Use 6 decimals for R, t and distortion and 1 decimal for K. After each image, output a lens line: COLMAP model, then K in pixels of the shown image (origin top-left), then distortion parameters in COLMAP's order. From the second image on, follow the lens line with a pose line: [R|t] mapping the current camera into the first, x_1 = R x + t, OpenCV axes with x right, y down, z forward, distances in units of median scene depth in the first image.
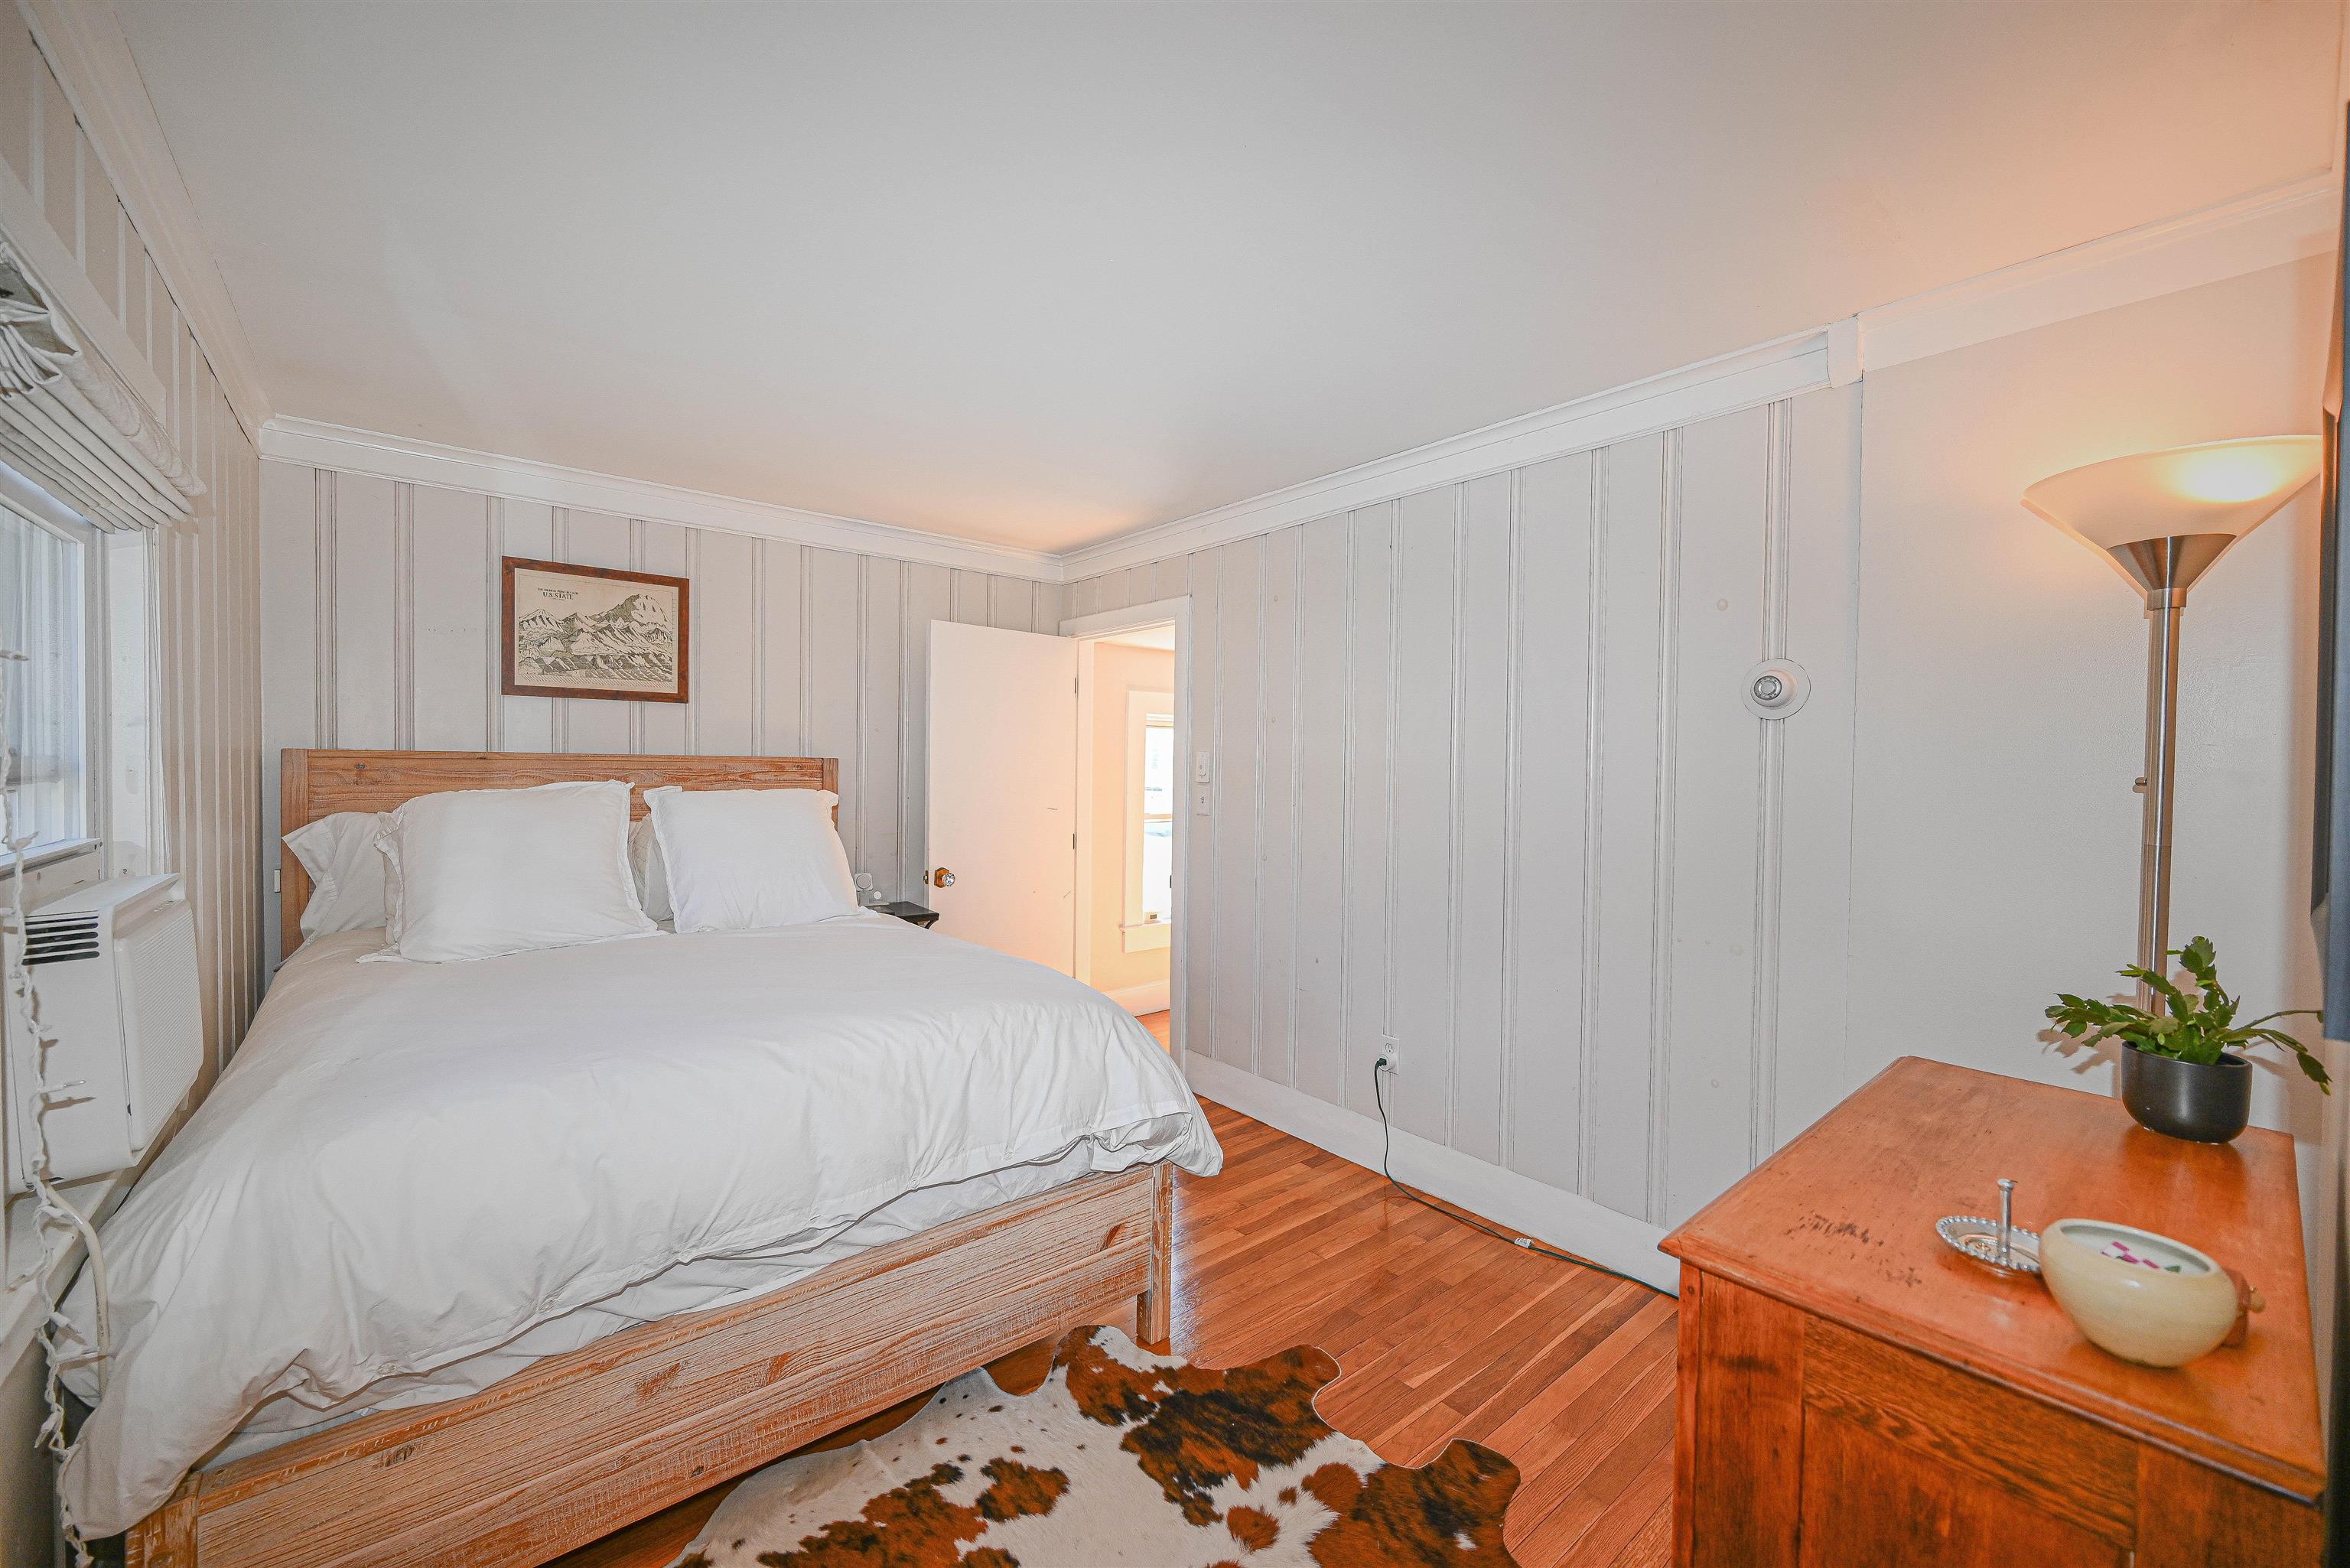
lens RADIAL K [[919.8, 0, 1181.8], [0, 919.8, 781.3], [0, 0, 1]] dist [-0.001776, -0.000167]
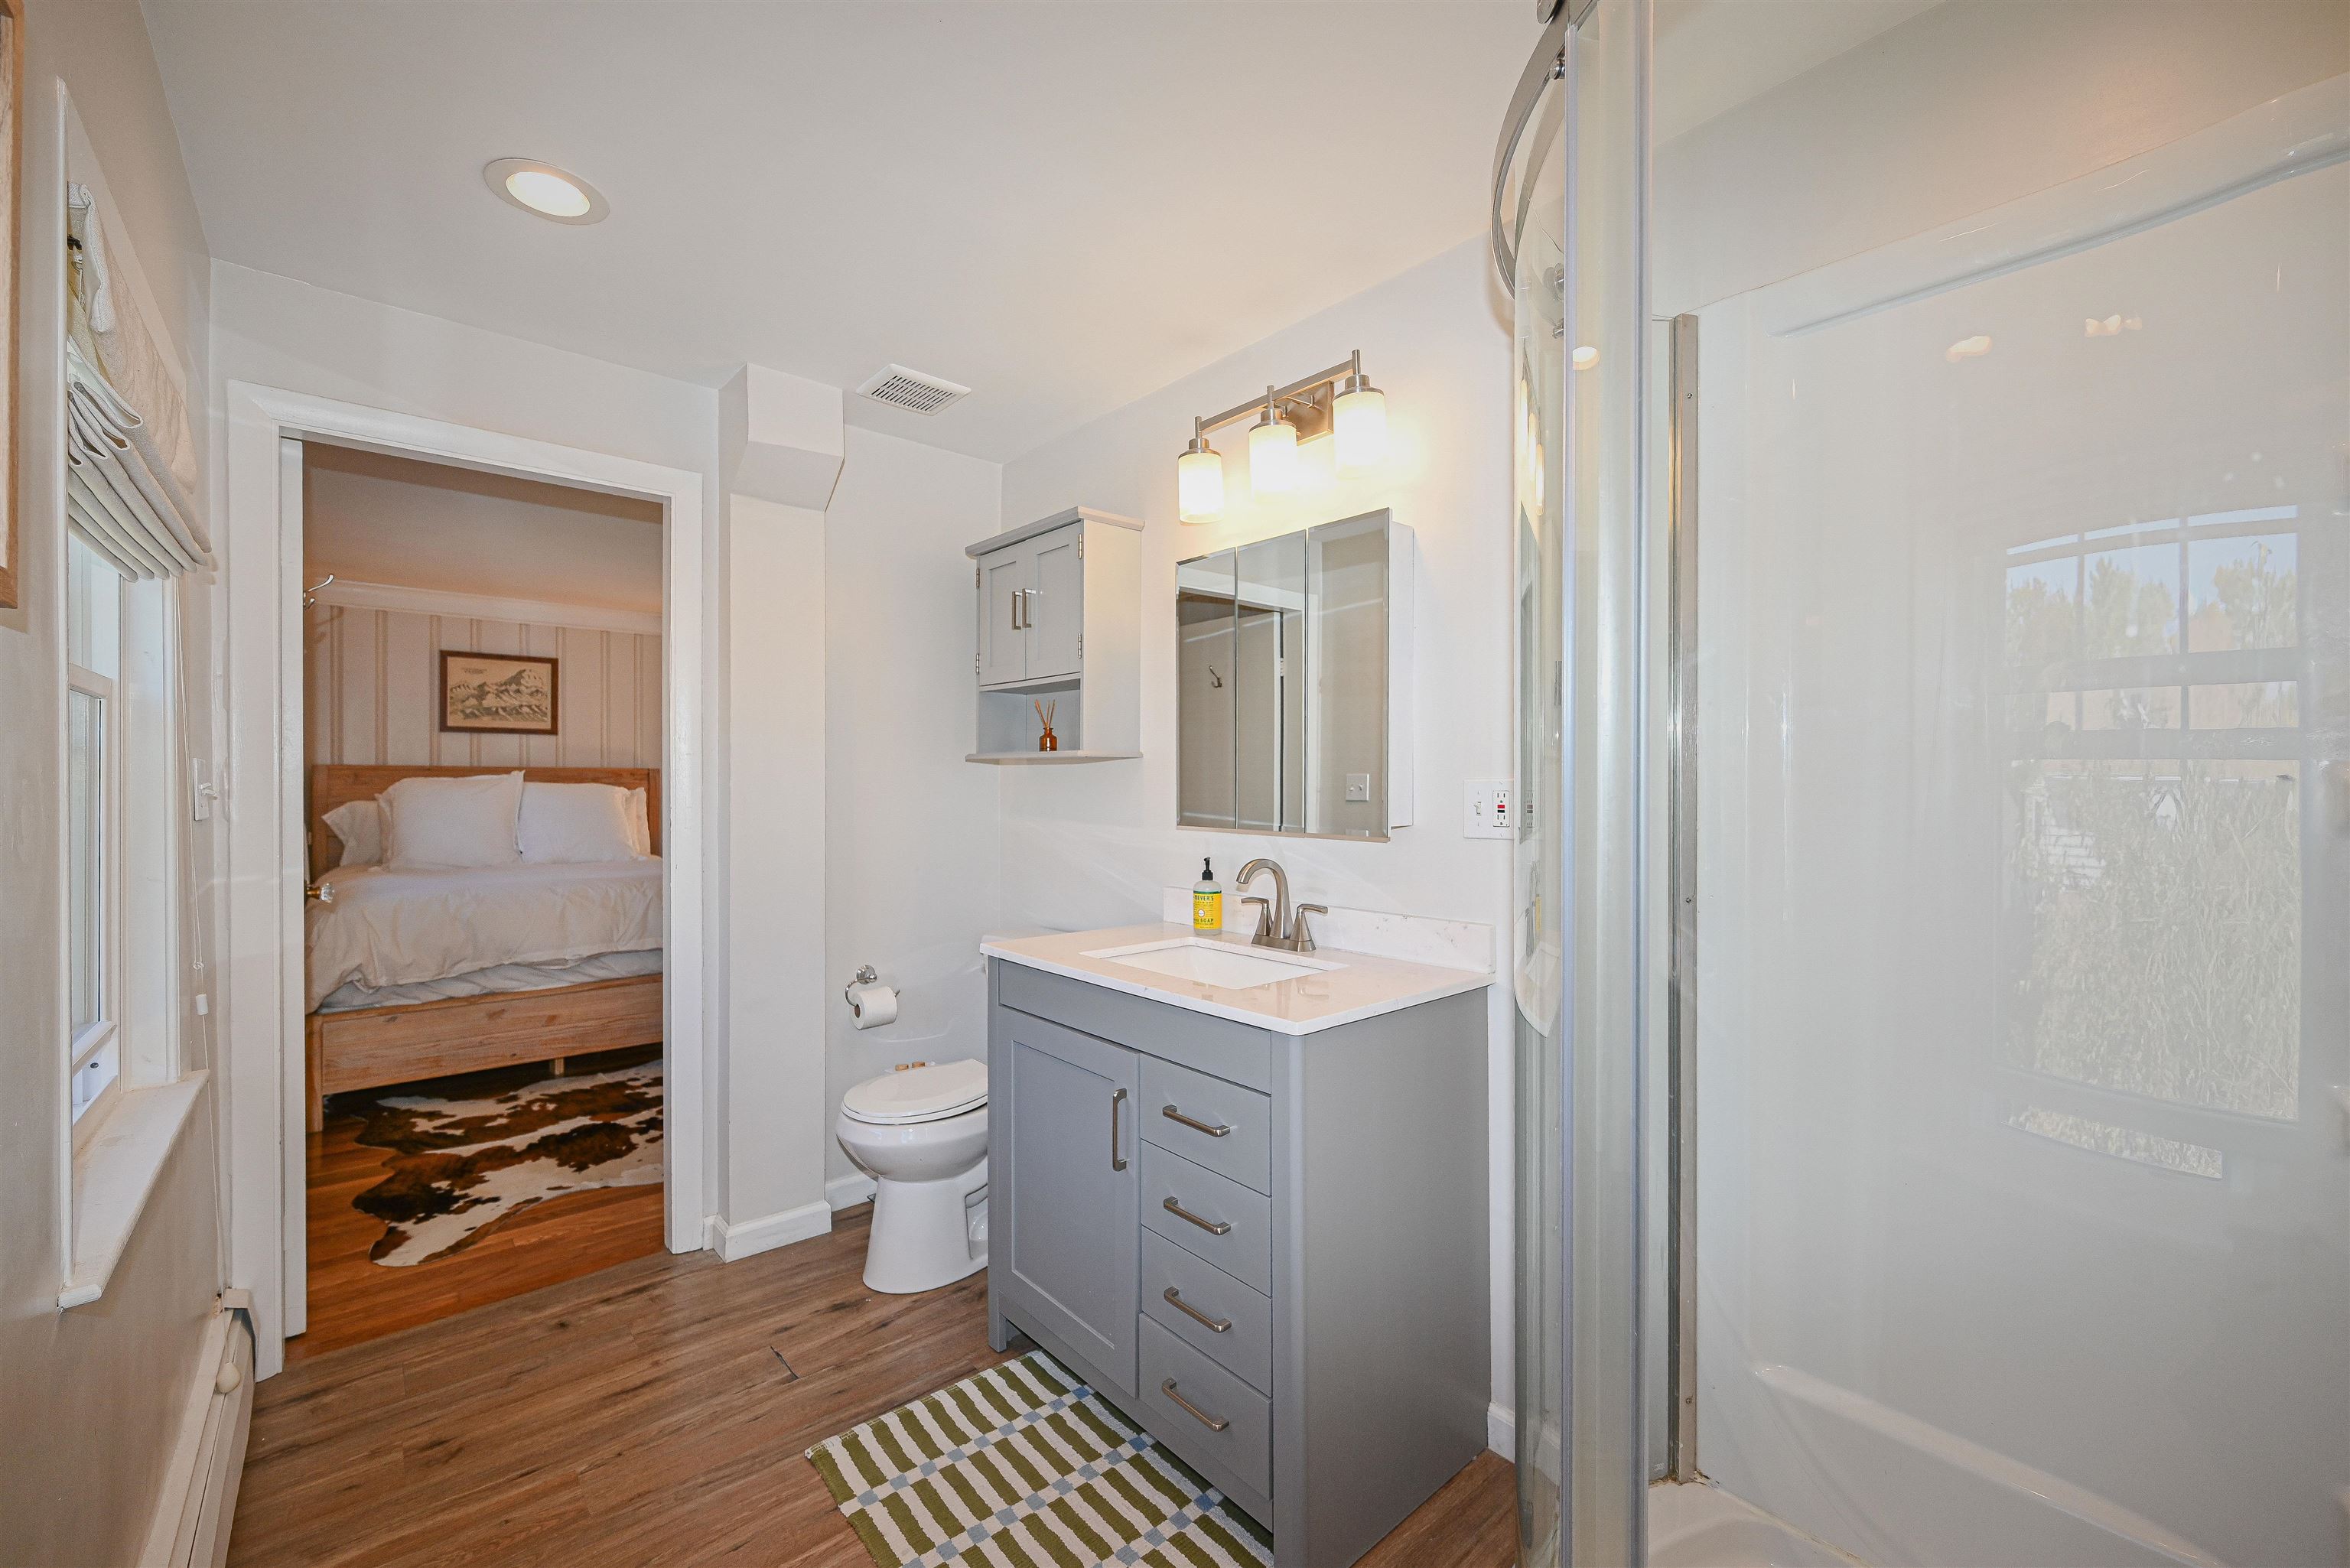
lens RADIAL K [[919.8, 0, 1179.2], [0, 919.8, 784.8], [0, 0, 1]] dist [-0.001776, -0.000167]
pose [[0.999551, -0.010146, 0.028178, 0.565698], [0.010480, 0.999876, -0.011731, 0.037247], [-0.028055, 0.012021, 0.999534, -0.719339]]
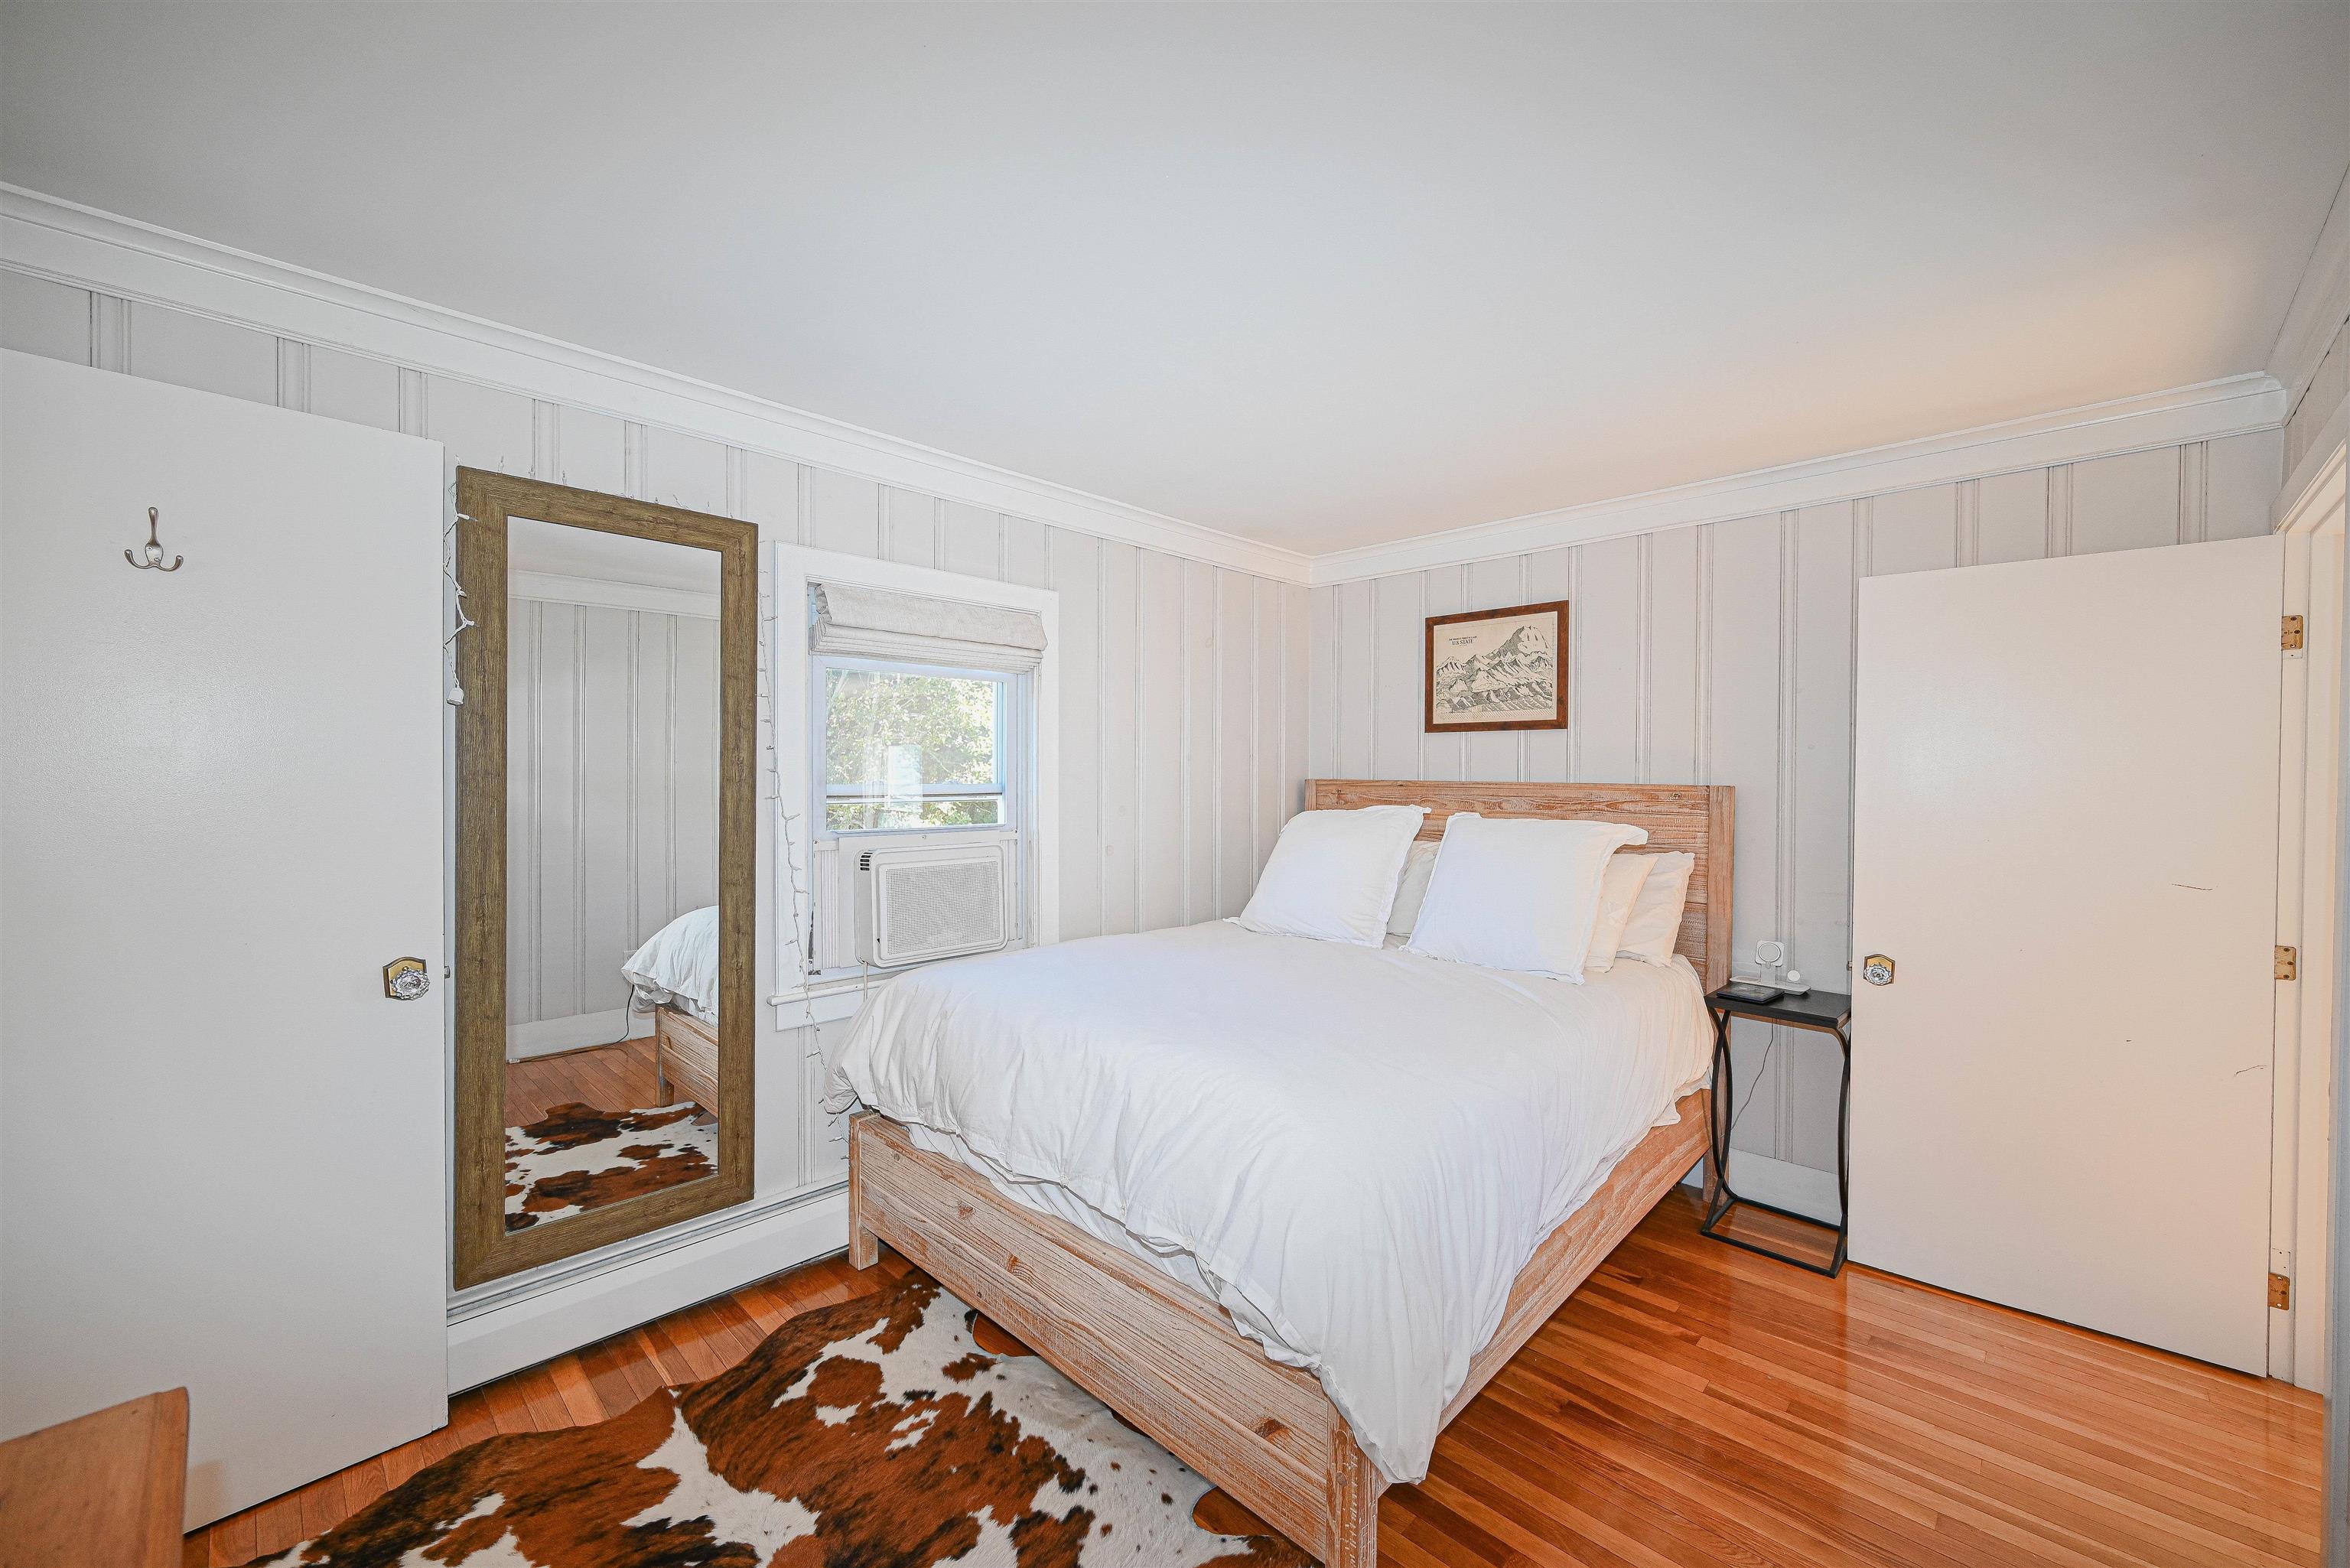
lens RADIAL K [[919.8, 0, 1159.8], [0, 919.8, 781.1], [0, 0, 1]] dist [-0.001776, -0.000167]
pose [[0.088103, -0.002238, -0.996109, 0.427352], [-0.025938, 0.999653, -0.004540, -0.015624], [0.995774, 0.026238, 0.088015, 0.539342]]
